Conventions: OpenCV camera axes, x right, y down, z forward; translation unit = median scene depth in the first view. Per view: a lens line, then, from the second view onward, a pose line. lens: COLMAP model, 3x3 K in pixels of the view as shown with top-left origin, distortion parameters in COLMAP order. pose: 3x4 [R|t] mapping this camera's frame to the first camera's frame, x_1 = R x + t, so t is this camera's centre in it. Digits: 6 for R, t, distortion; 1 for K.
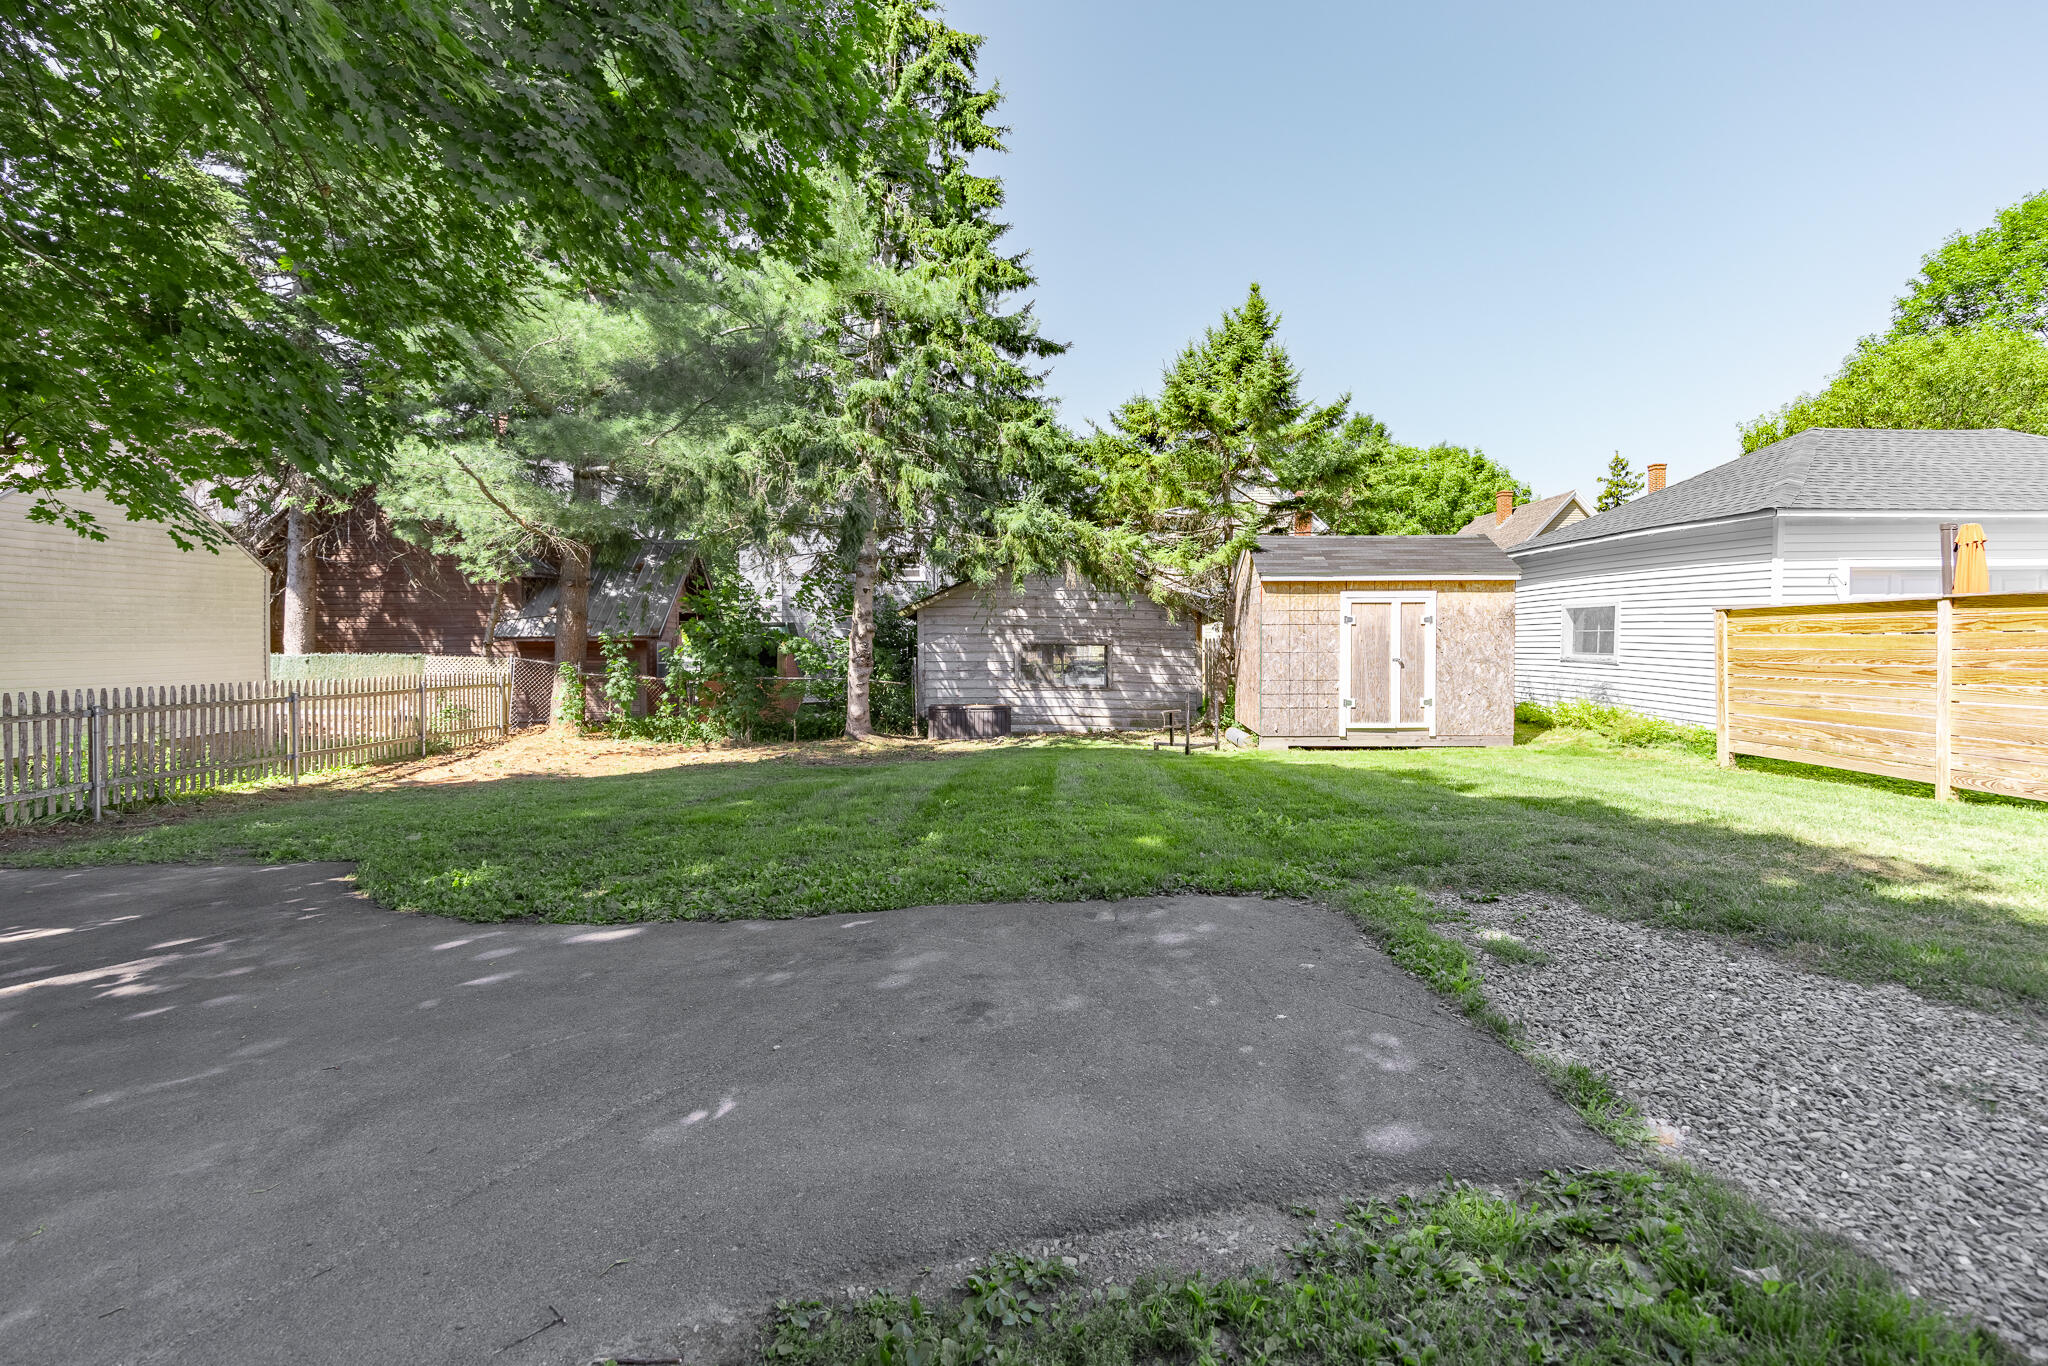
lens RADIAL K [[887.4, 0, 1075.2], [0, 887.4, 653.5], [0, 0, 1]] dist [-0.009438, 0.000551]
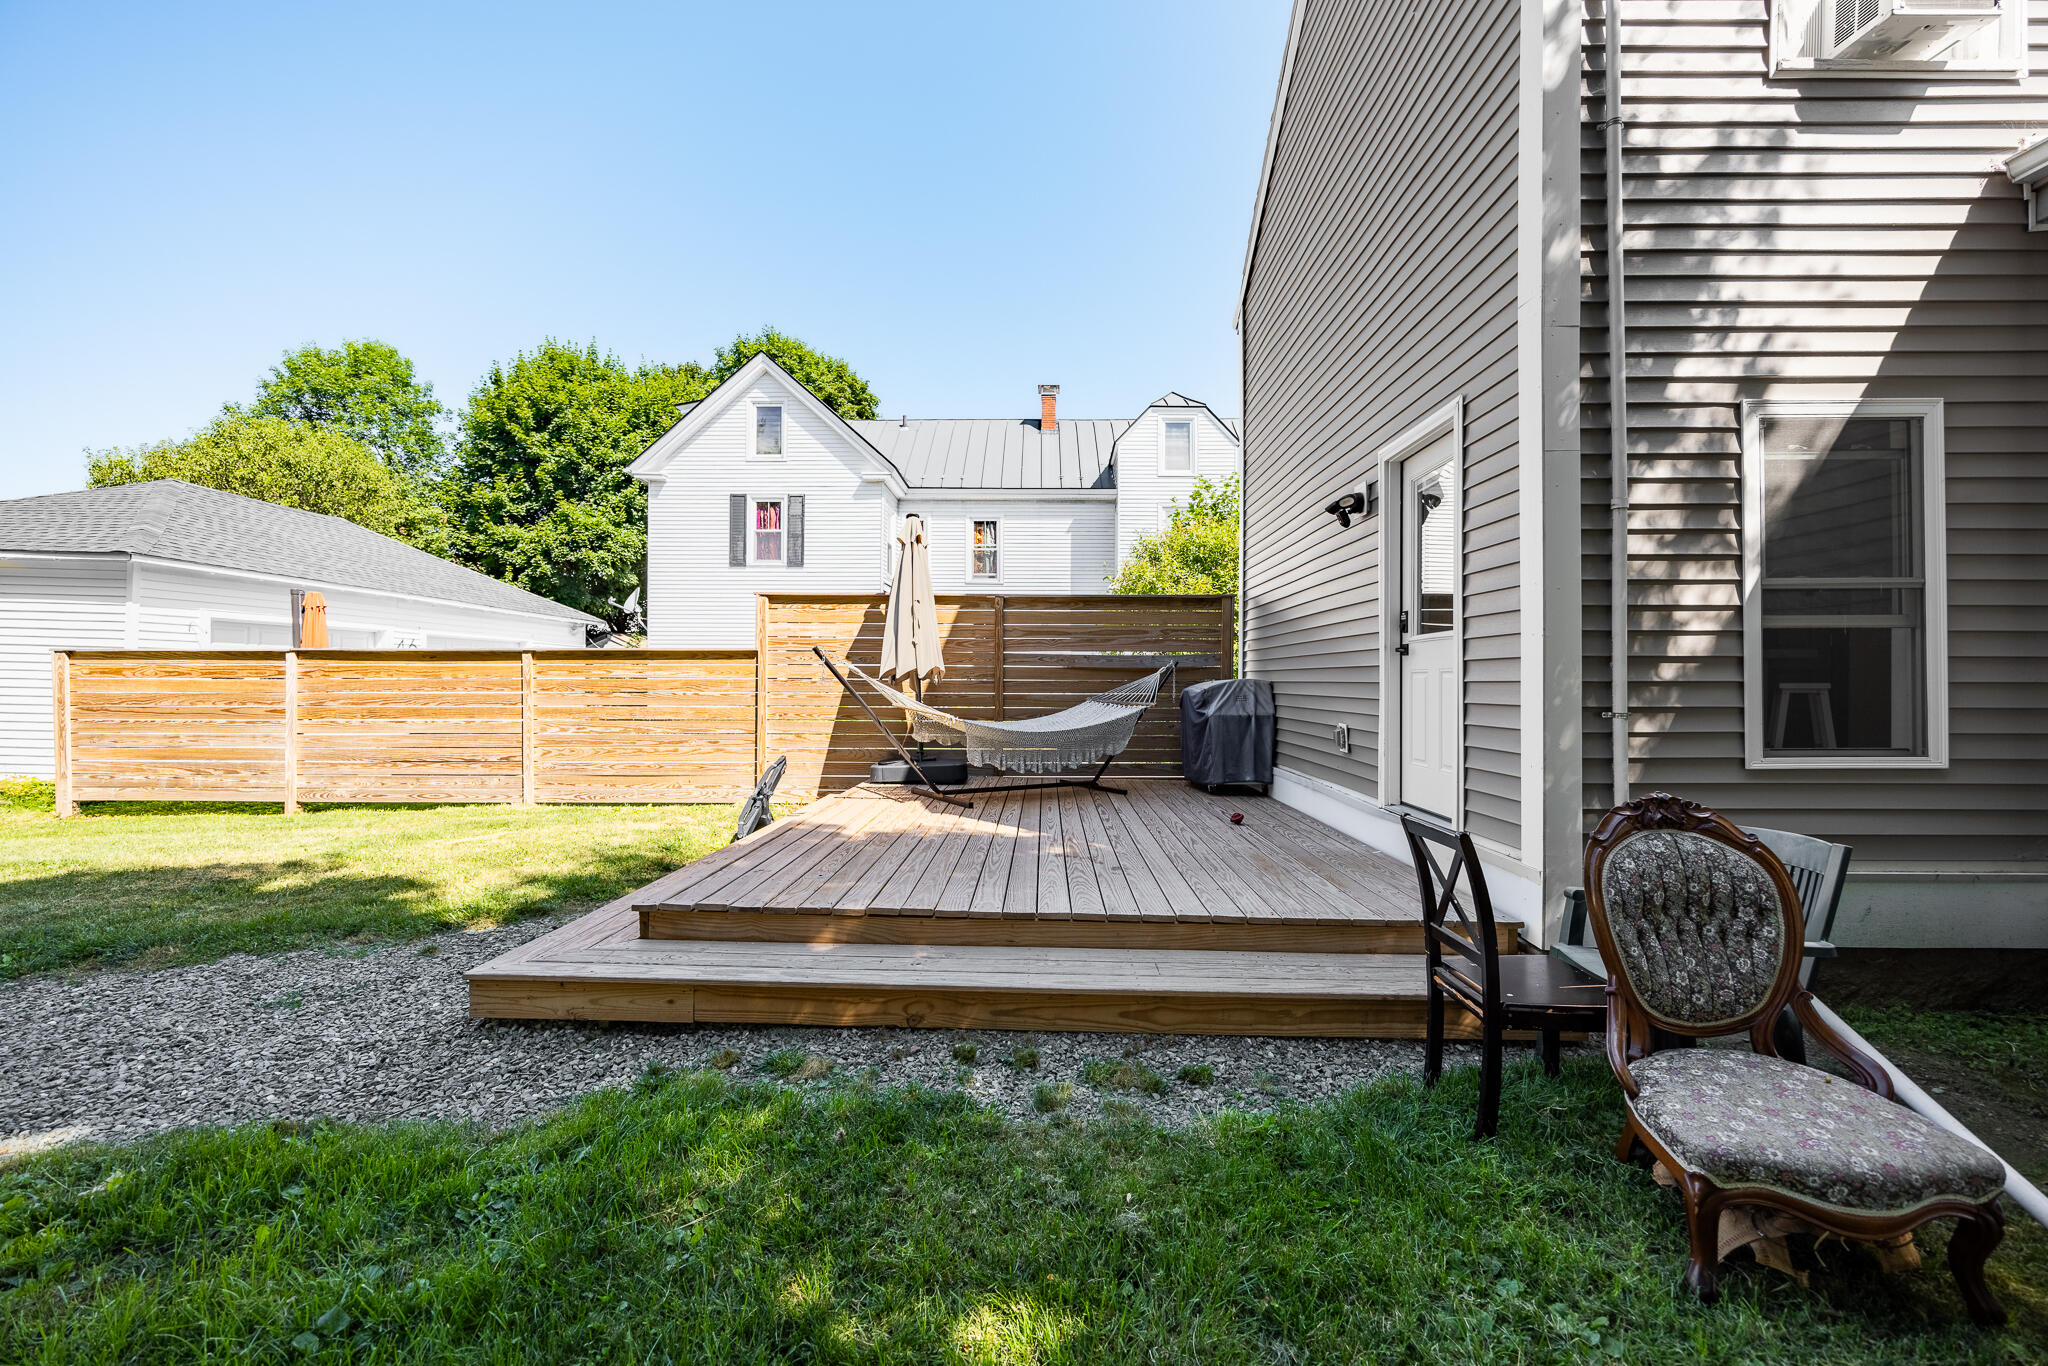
lens RADIAL K [[797.6, 0, 1020.4], [0, 797.6, 682.4], [0, 0, 1]] dist [0.002569, -0.000574]
pose [[0.063149, 0.006268, 0.997984, -0.056664], [0.009220, 0.999934, -0.006863, -0.000688], [-0.997962, 0.009635, 0.063087, -0.076702]]
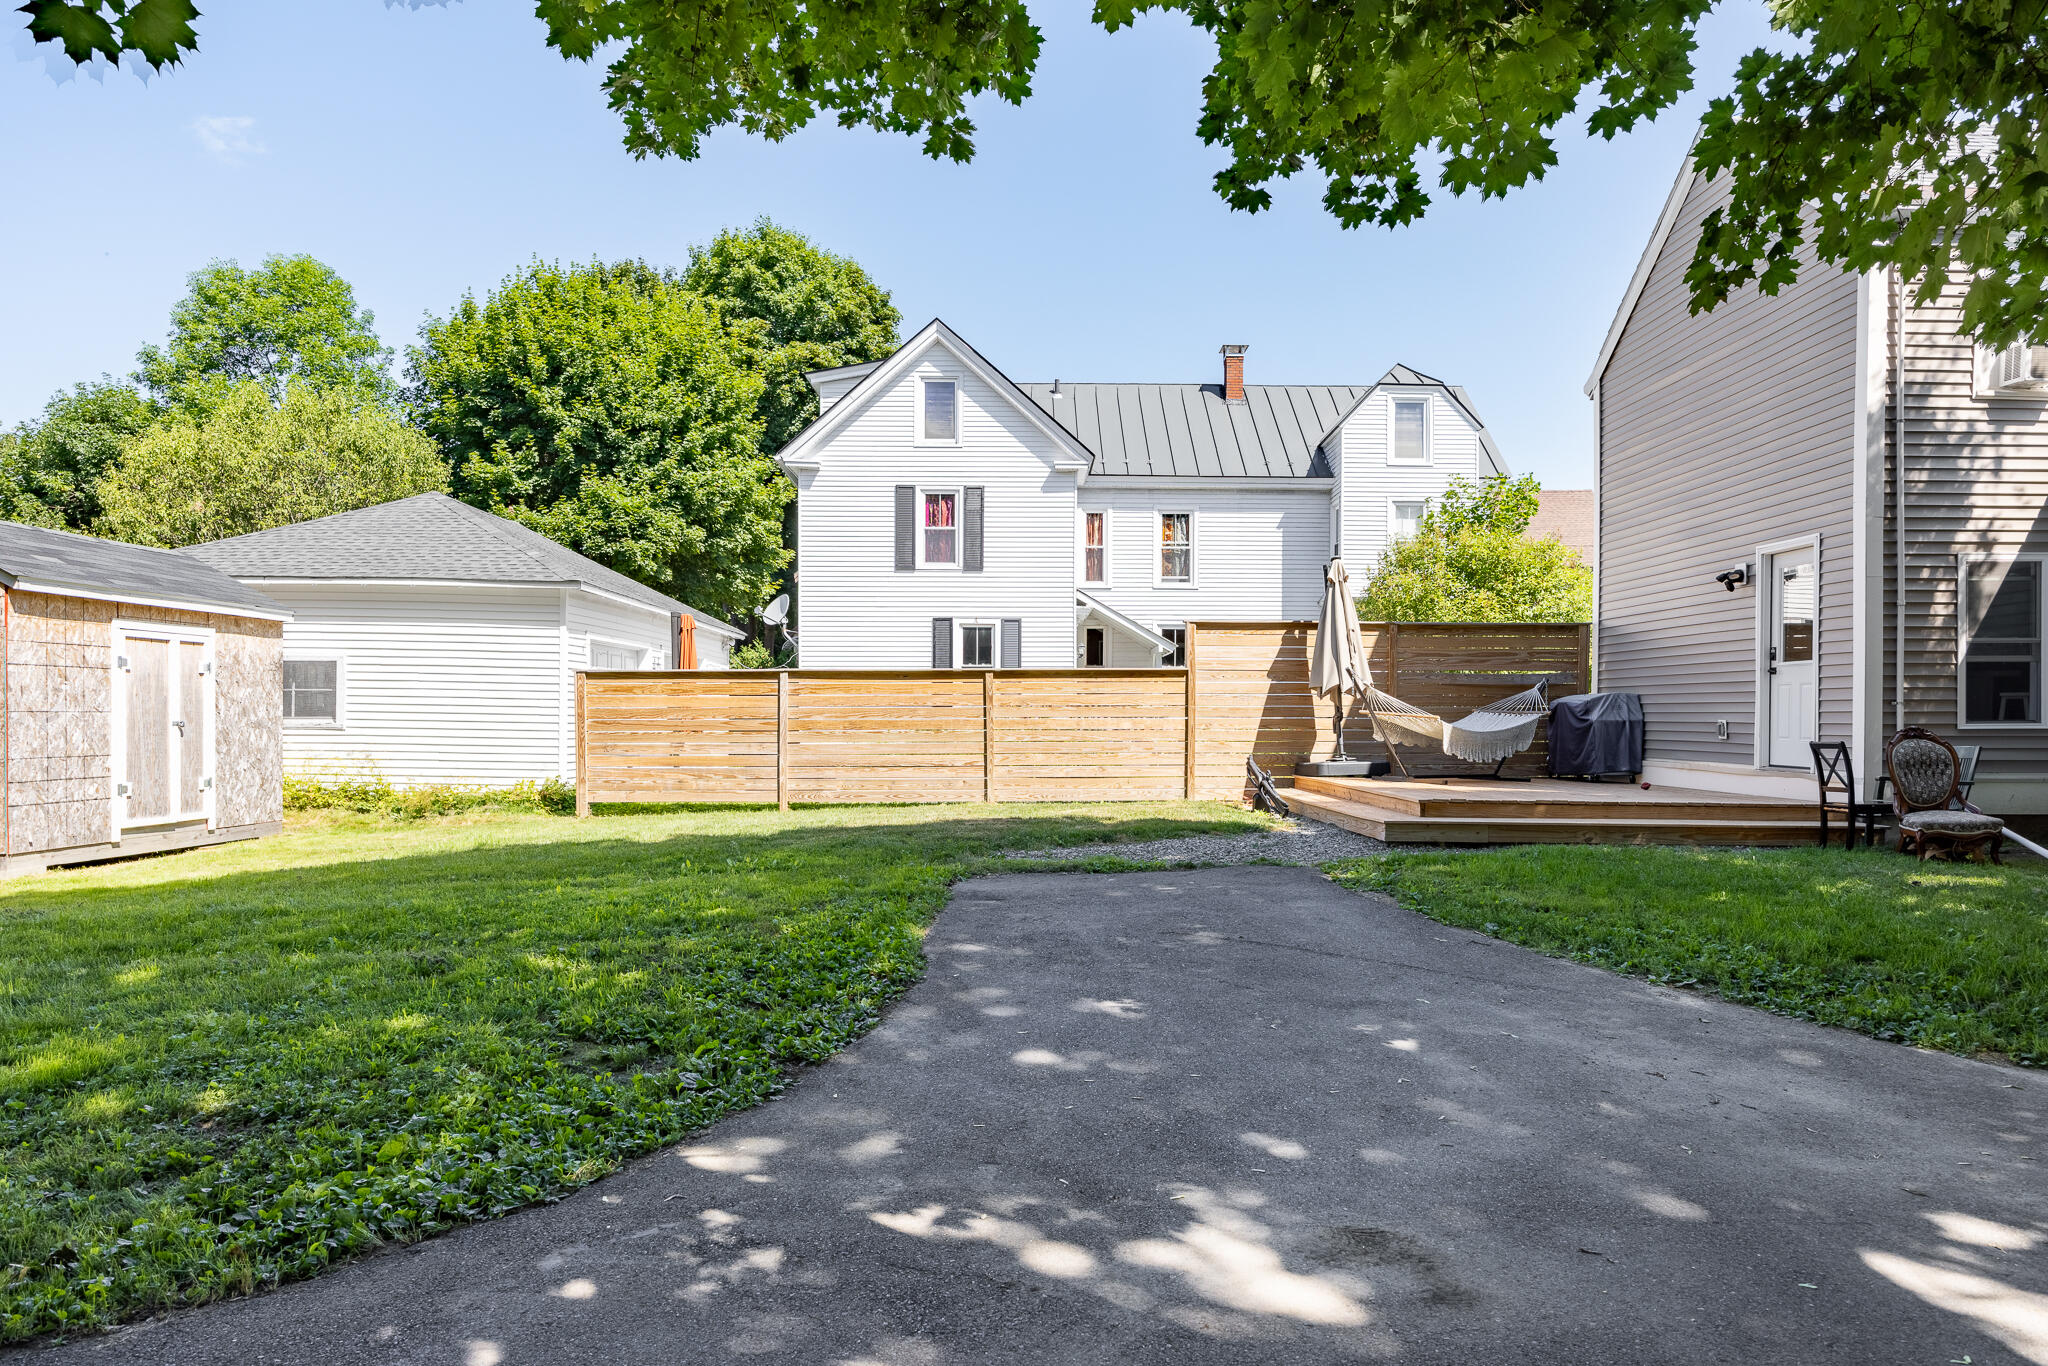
lens RADIAL K [[1277.4, 0, 1012.5], [0, 1277.4, 748.2], [0, 0, 1]] dist [-0.007421, -0.000861]
pose [[0.031826, -0.019487, 0.999303, -0.858329], [0.012274, 0.999742, 0.019105, 0.021584], [-0.999418, 0.011658, 0.032057, 0.443668]]
